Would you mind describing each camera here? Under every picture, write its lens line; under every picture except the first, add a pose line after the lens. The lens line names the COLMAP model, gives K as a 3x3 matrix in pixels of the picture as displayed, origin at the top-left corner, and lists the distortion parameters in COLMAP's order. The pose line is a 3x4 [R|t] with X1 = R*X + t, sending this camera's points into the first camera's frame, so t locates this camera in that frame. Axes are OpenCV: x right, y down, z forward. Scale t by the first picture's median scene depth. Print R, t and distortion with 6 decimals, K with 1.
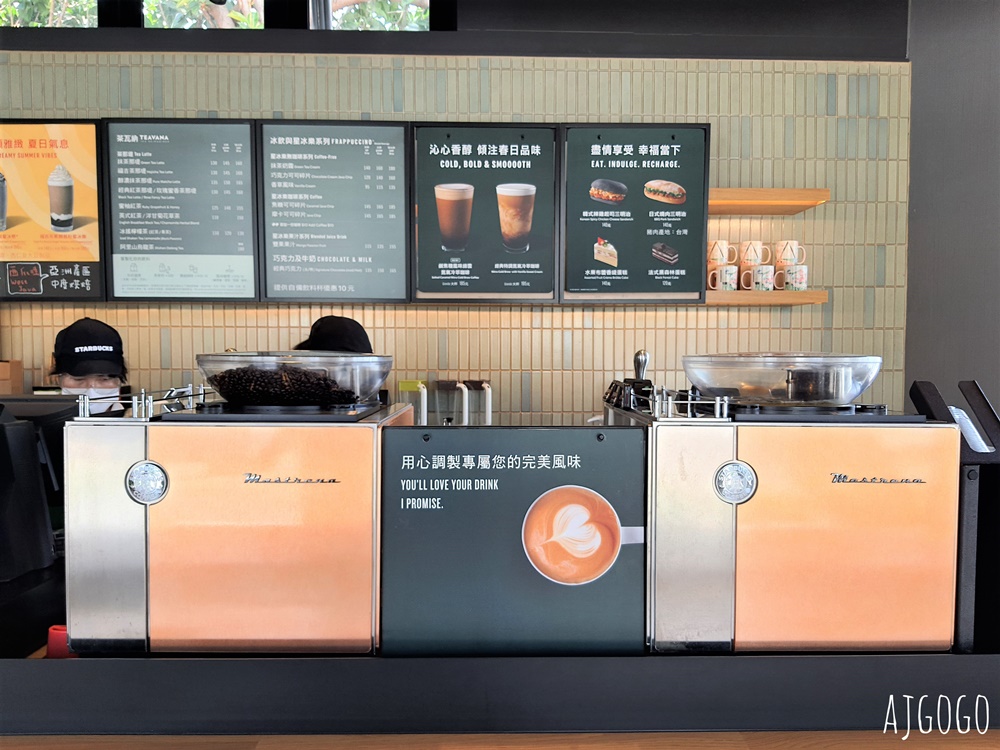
lens RADIAL K [[811.7, 0, 488.9], [0, 811.7, 369.3], [0, 0, 1]] dist [0.078855, -0.160209]
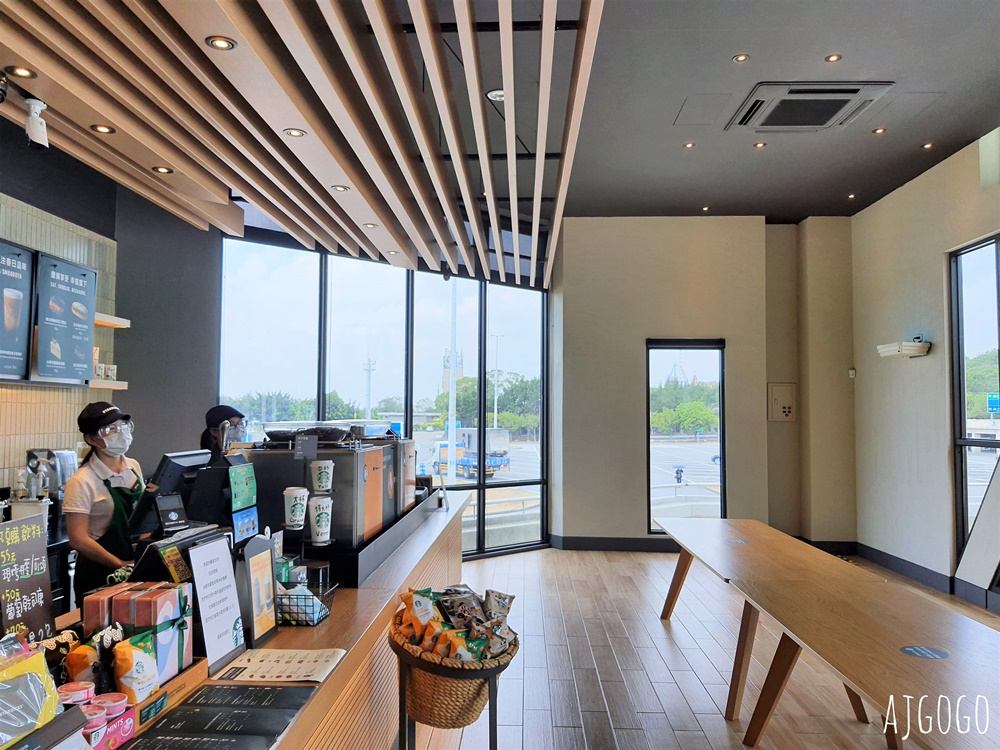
lens RADIAL K [[811.7, 0, 488.9], [0, 811.7, 369.3], [0, 0, 1]] dist [0.078855, -0.160209]
pose [[0.070080, 0.056547, 0.995937, -1.193896], [0.019529, 0.998123, -0.058045, -0.013001], [-0.997350, 0.023517, 0.068844, 0.170585]]
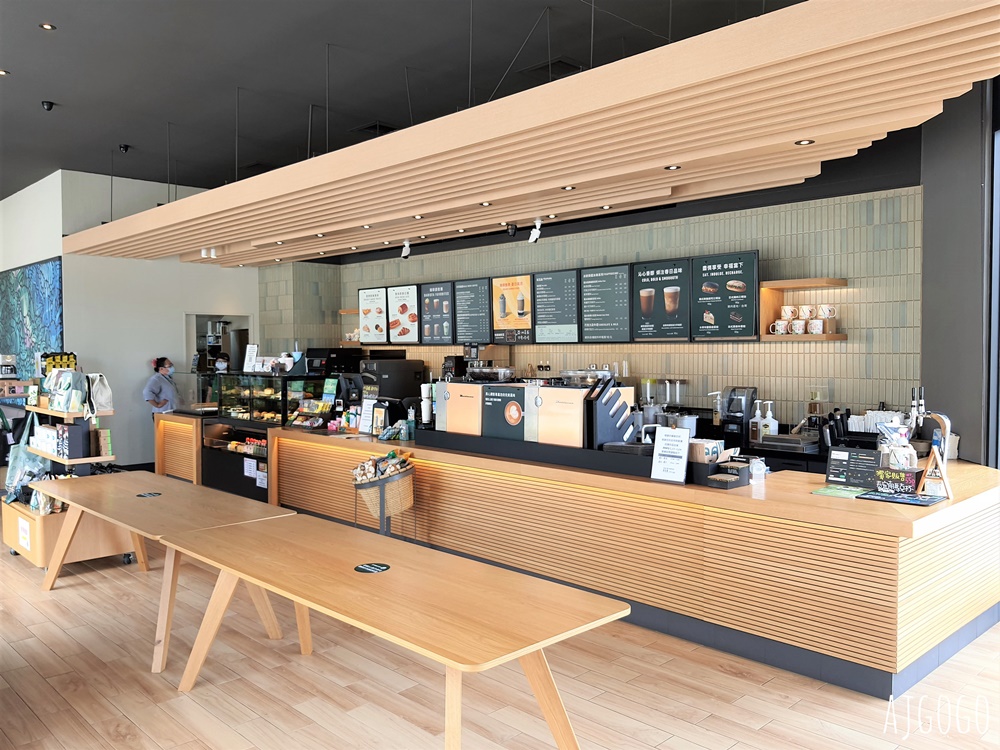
lens RADIAL K [[811.7, 0, 488.9], [0, 811.7, 369.3], [0, 0, 1]] dist [0.078855, -0.160209]
pose [[0.667446, 0.015538, -0.744496, 1.302815], [-0.016373, 0.999847, 0.006189, -0.017406], [0.744478, 0.008058, 0.667598, -0.776640]]
